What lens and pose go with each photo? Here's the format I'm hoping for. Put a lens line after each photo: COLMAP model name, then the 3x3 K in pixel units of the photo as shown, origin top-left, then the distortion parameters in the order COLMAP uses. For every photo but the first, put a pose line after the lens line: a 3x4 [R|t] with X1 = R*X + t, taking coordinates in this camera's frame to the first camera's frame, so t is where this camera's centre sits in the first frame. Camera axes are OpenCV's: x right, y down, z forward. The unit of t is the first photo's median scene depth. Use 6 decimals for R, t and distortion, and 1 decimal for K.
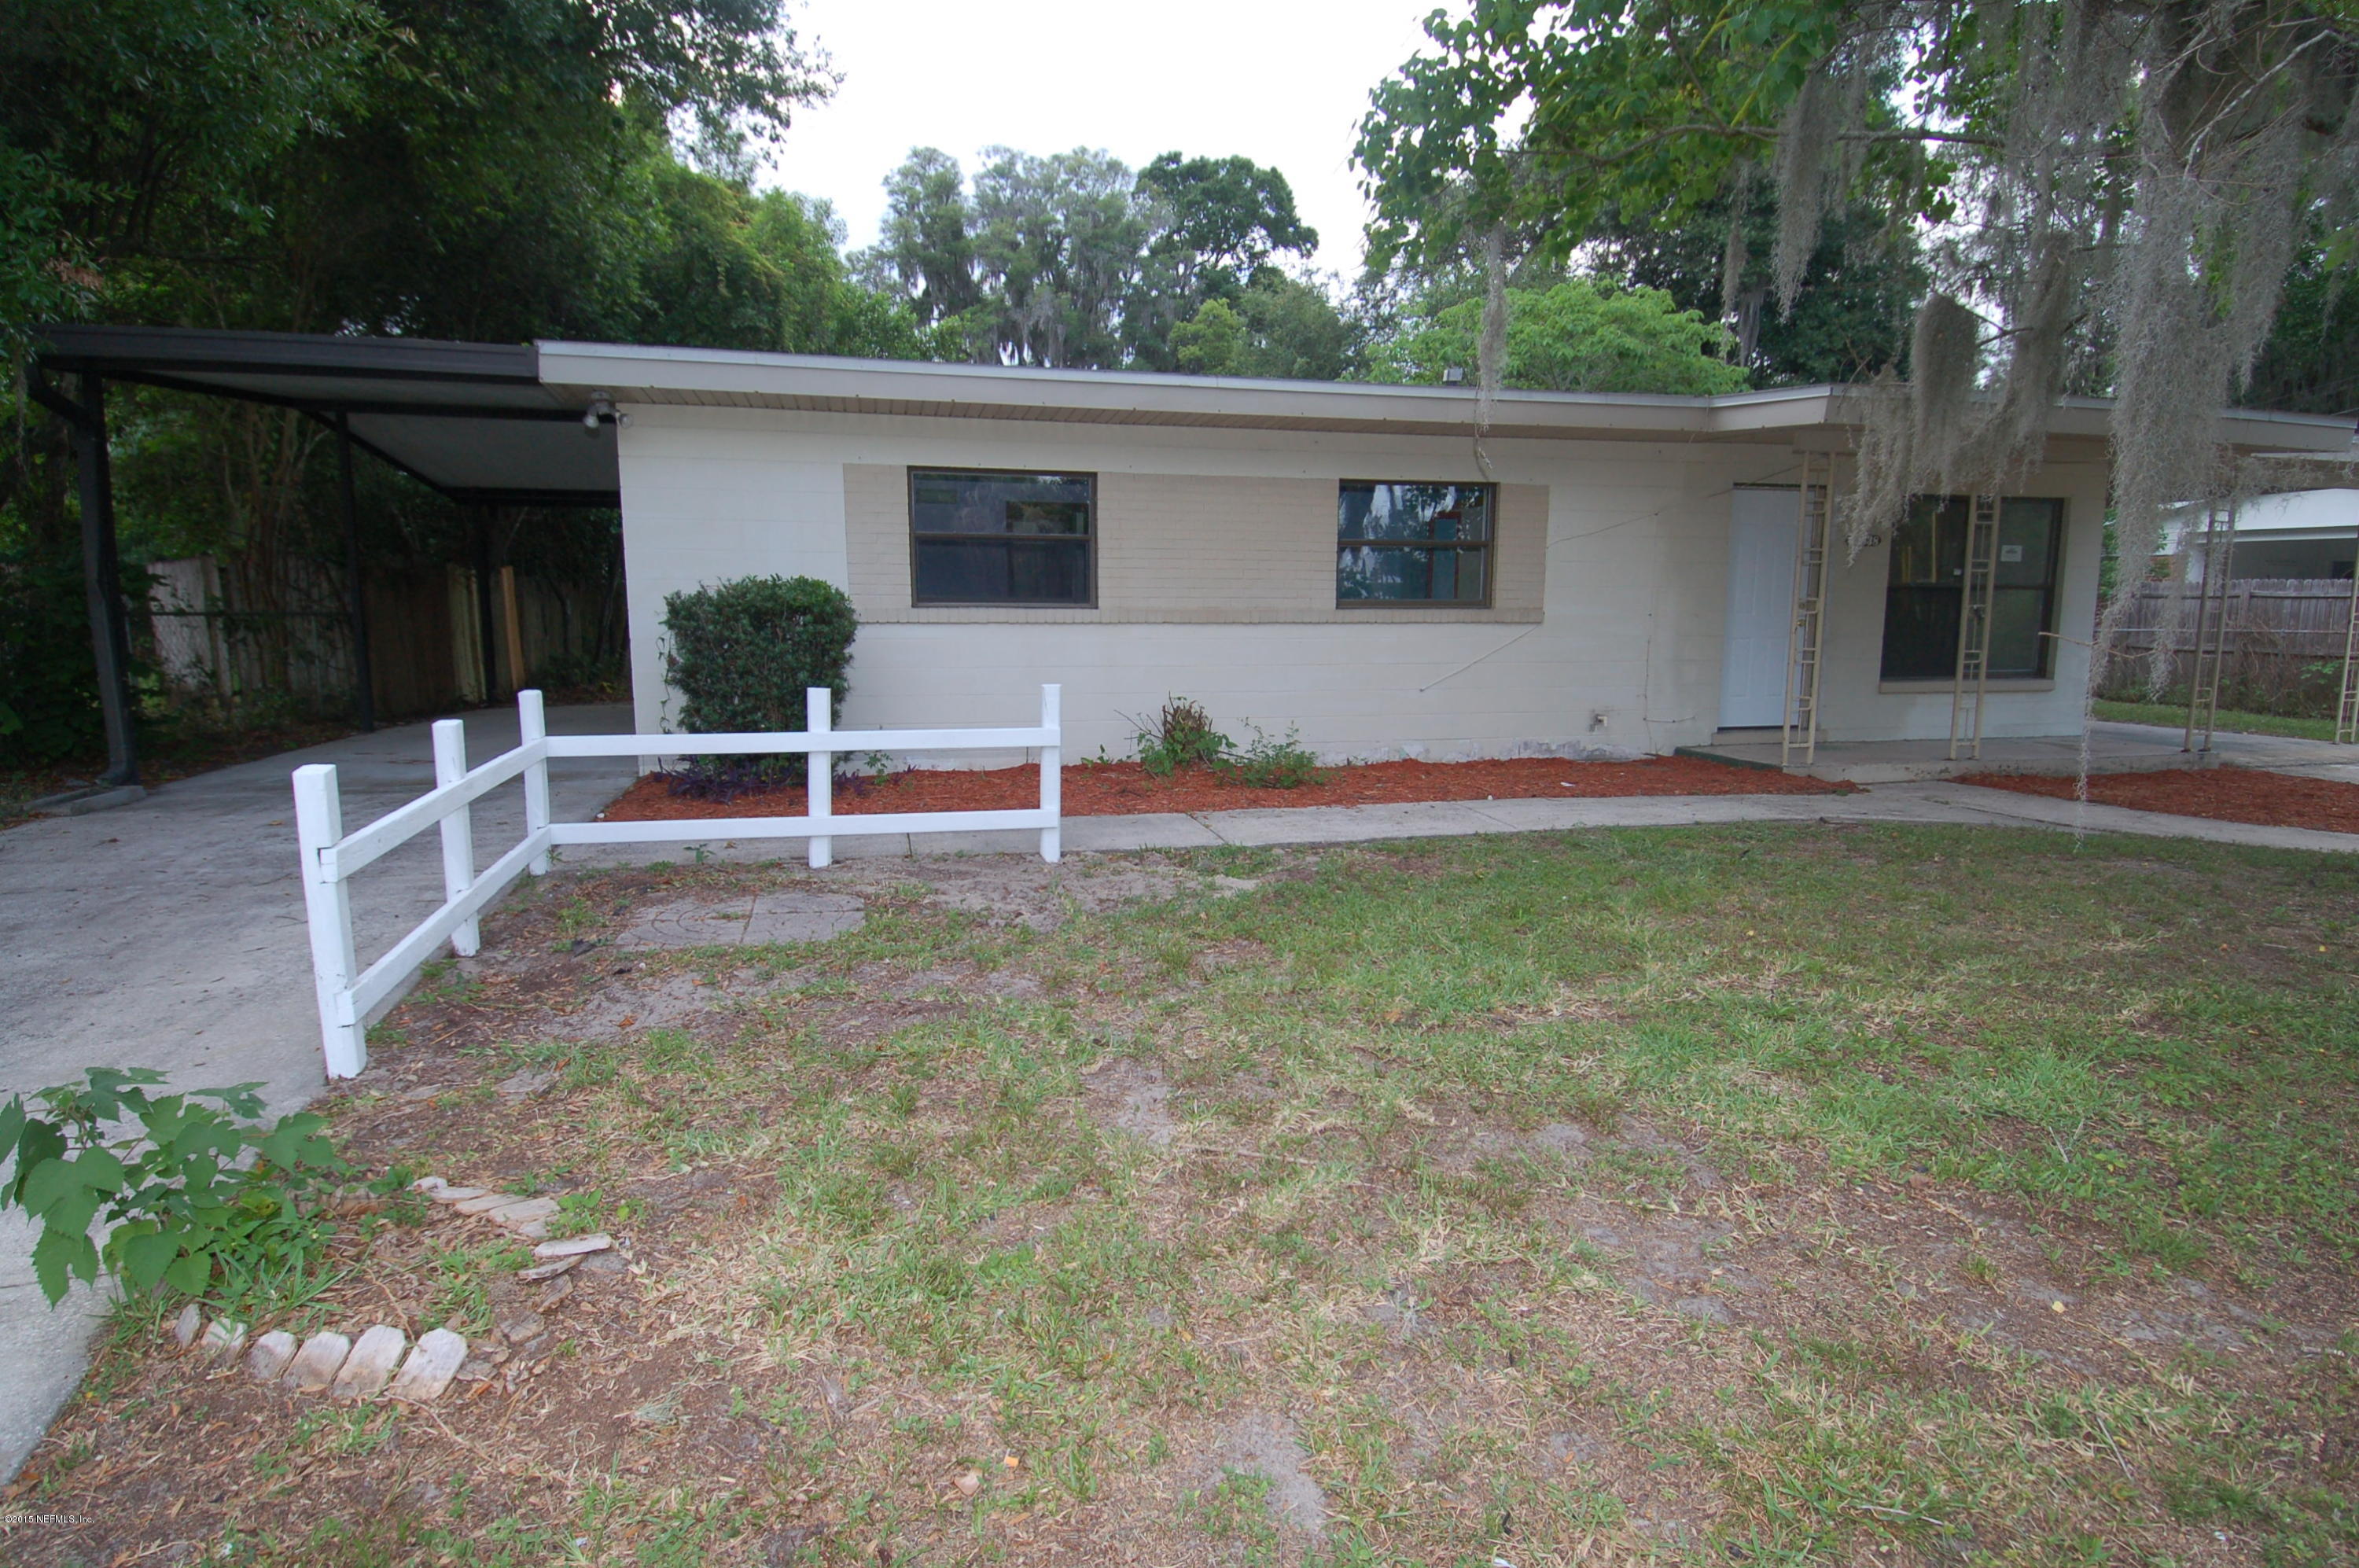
lens RADIAL K [[1216.0, 0, 1151.0], [0, 1216.0, 794.3], [0, 0, 1]] dist [0.048716, -0.055439]
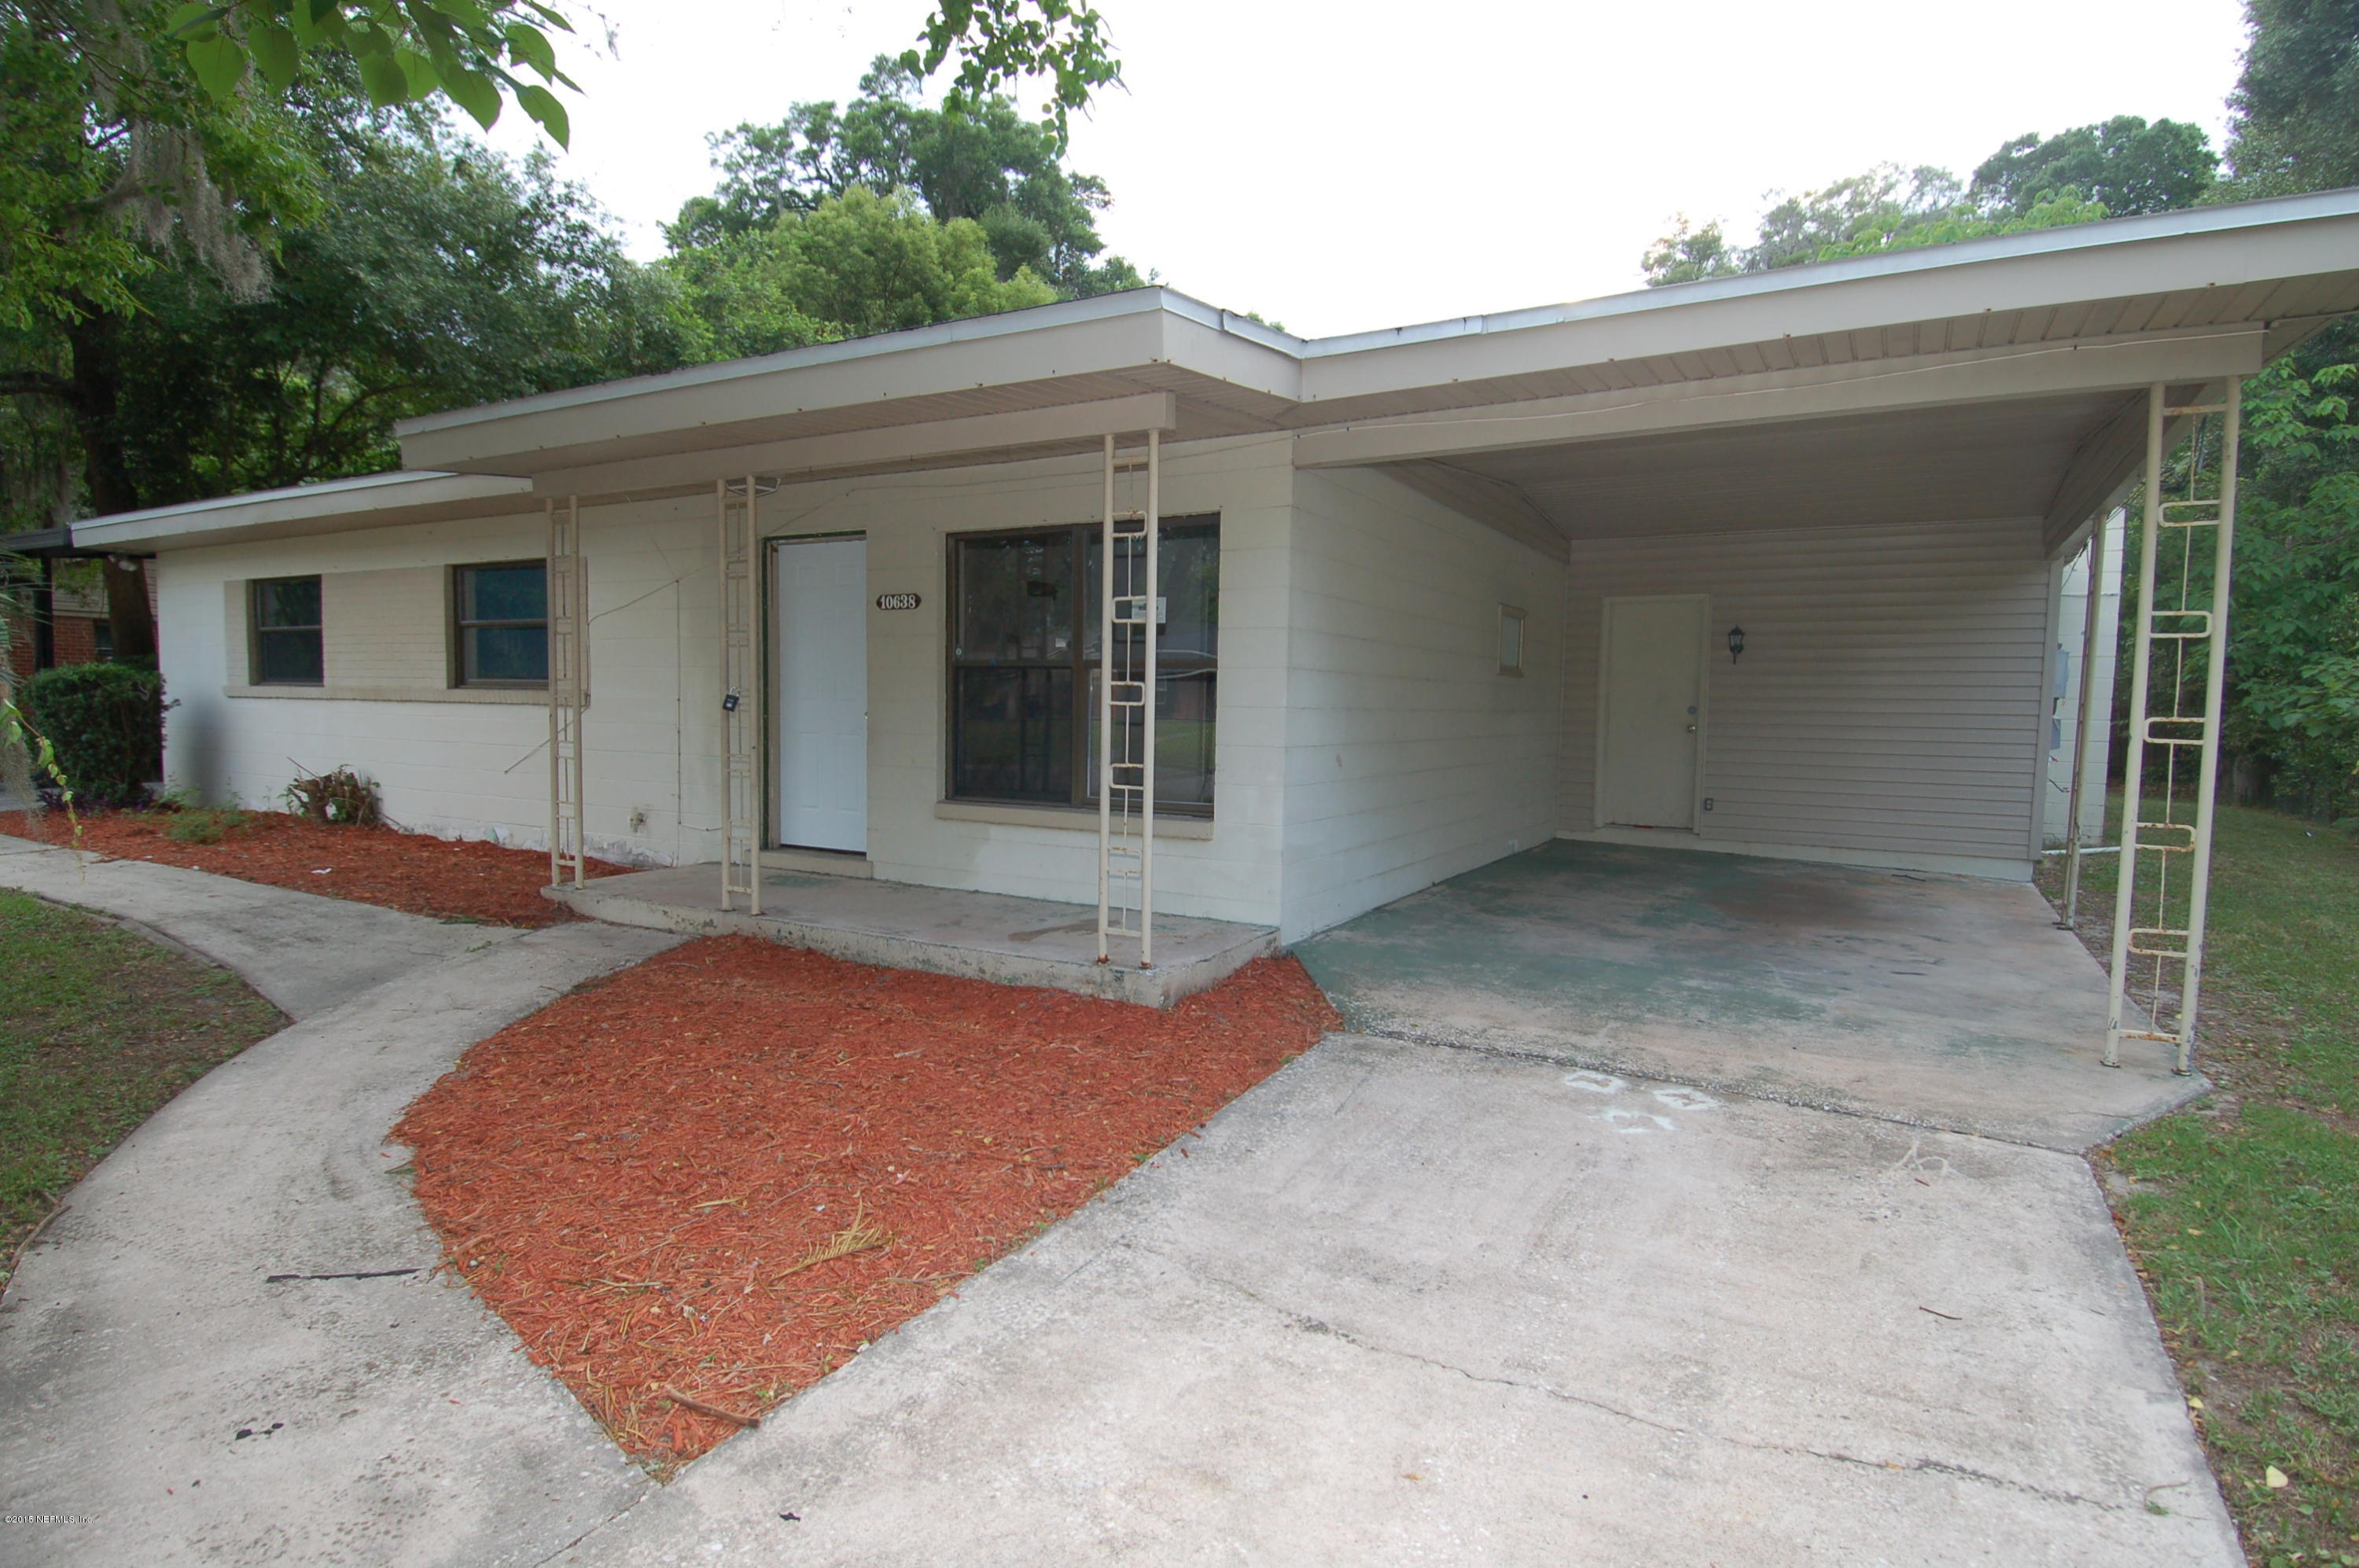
lens RADIAL K [[1216.0, 0, 1151.0], [0, 1216.0, 794.3], [0, 0, 1]] dist [0.048716, -0.055439]
pose [[0.716281, 0.063153, -0.694948, 1.254929], [-0.116331, 0.992767, -0.029685, -0.096974], [0.688047, 0.102107, 0.718447, 0.640497]]
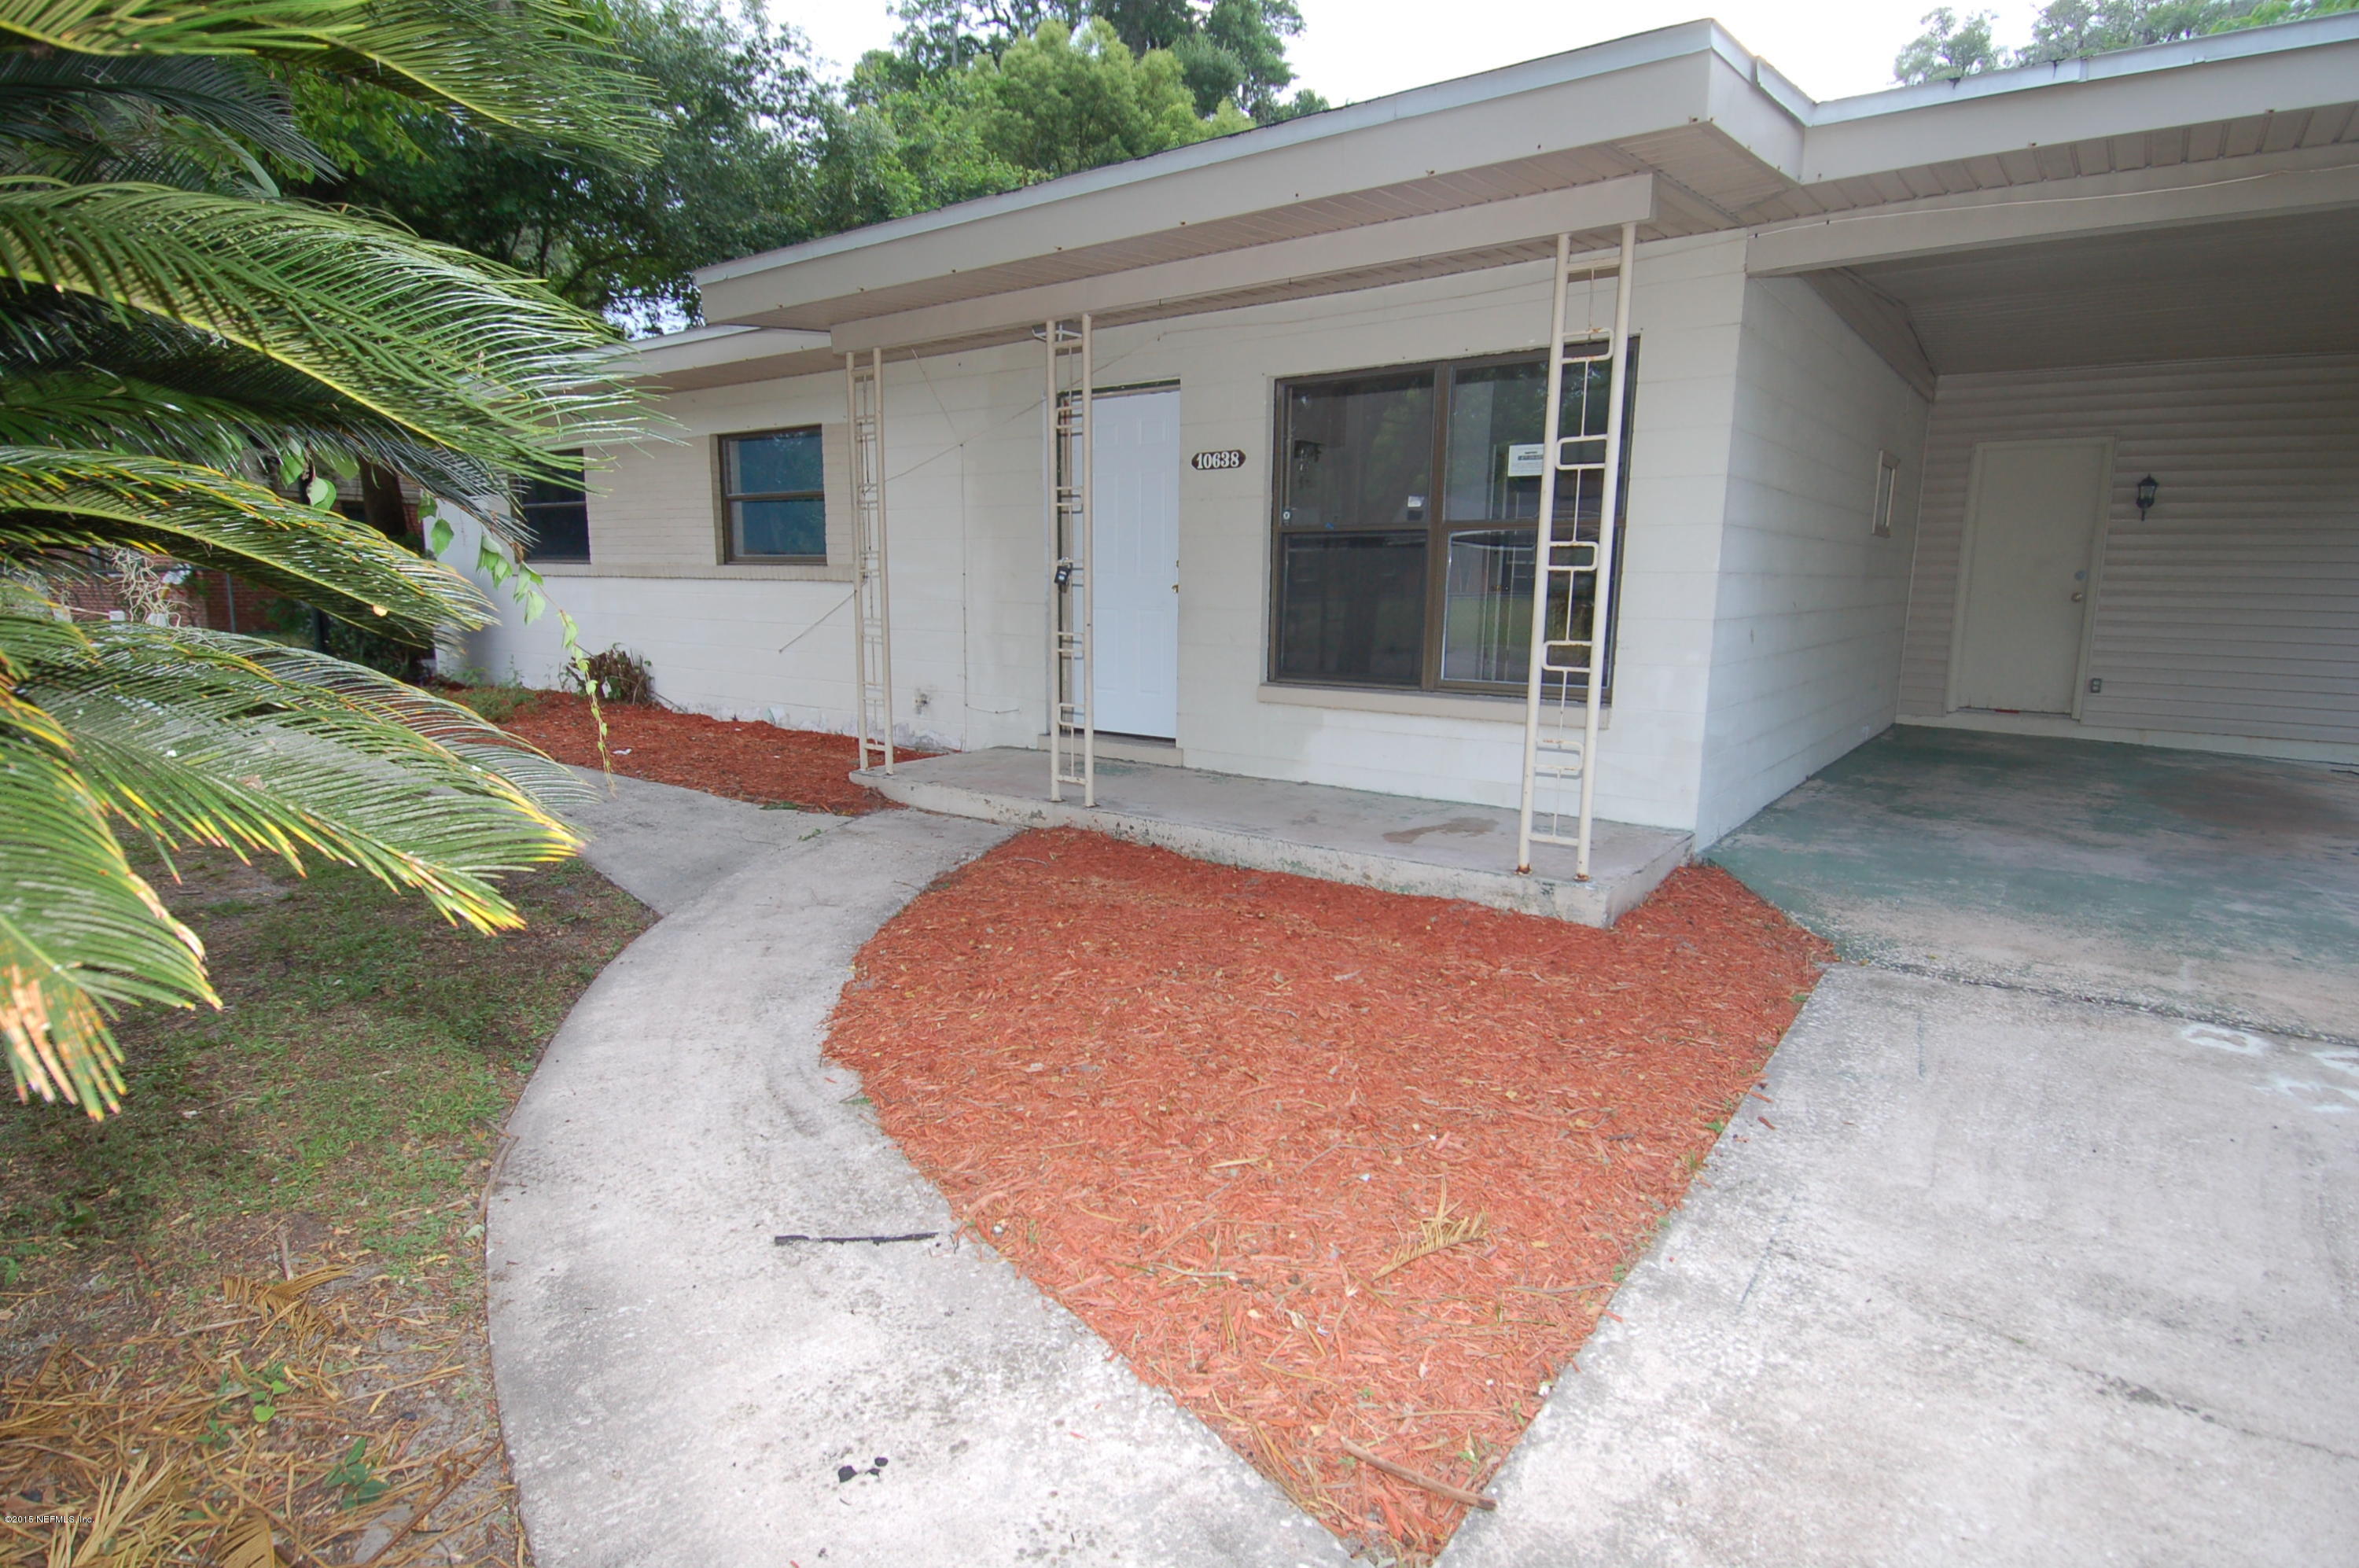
lens RADIAL K [[1216.0, 0, 1151.0], [0, 1216.0, 794.3], [0, 0, 1]] dist [0.048716, -0.055439]
pose [[0.624020, 0.141307, -0.768526, 1.135360], [-0.119445, 0.989204, 0.084896, -0.088723], [0.772225, 0.038819, 0.634162, 0.611363]]
